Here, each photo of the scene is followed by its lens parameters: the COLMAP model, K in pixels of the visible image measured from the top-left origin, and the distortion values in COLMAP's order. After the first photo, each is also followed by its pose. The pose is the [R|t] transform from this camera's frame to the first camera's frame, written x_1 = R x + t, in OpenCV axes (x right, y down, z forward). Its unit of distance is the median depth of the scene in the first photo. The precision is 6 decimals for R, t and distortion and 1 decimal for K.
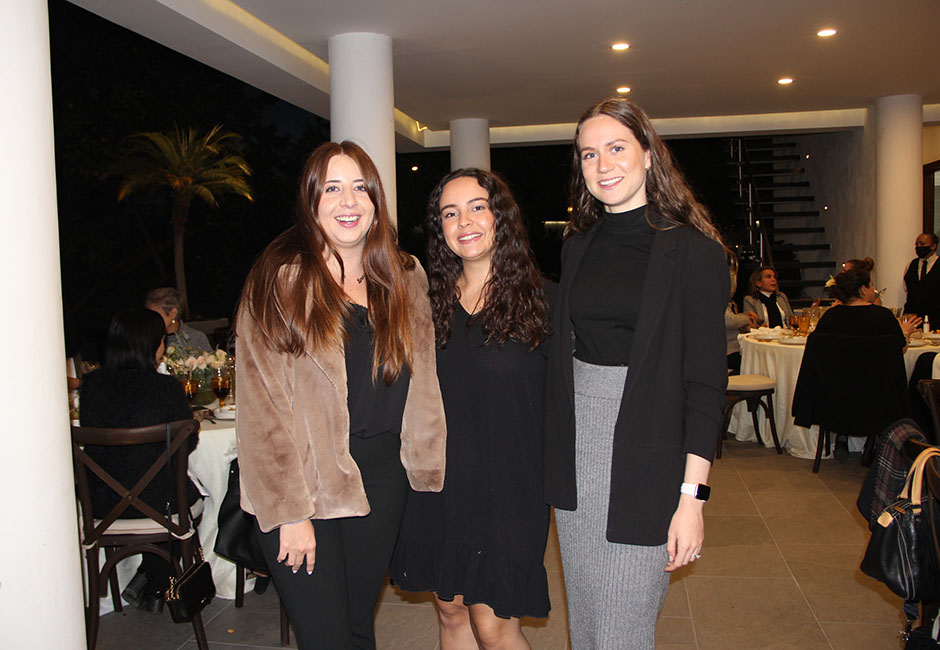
lens RADIAL K [[806.1, 0, 470.0], [0, 806.1, 325.0], [0, 0, 1]] dist [-0.051341, 0.006103]
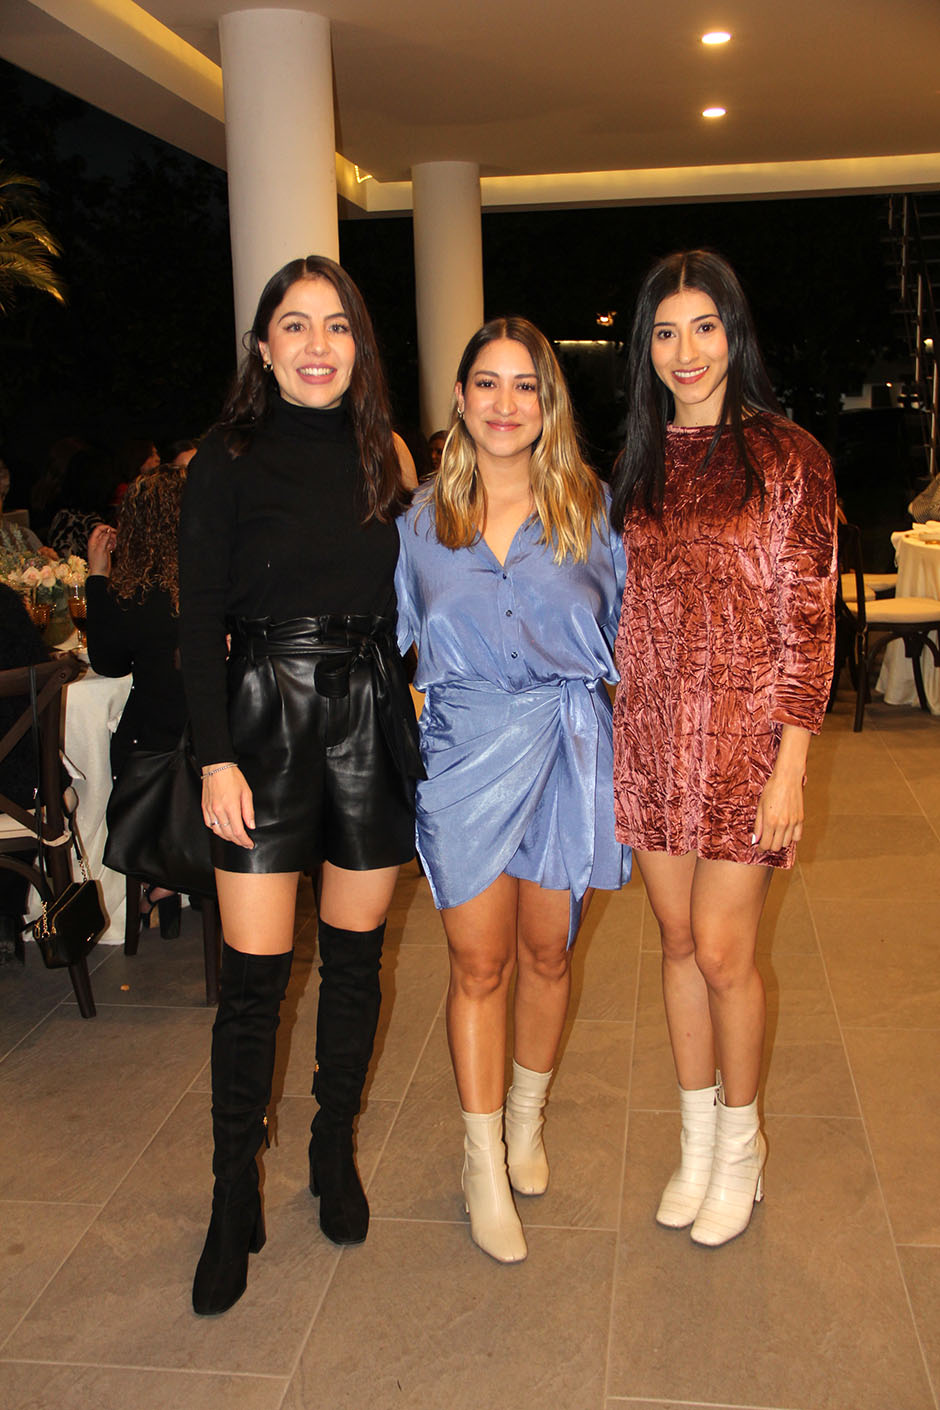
lens RADIAL K [[1503.4, 0, 470.0], [0, 1503.4, 705.0], [0, 0, 1]] dist [-0.014017, 0.206238]
pose [[0.998140, -0.010346, 0.060071, -0.063456], [0.003419, 0.993440, 0.114300, 0.010824], [-0.060860, -0.113882, 0.991628, -0.146424]]
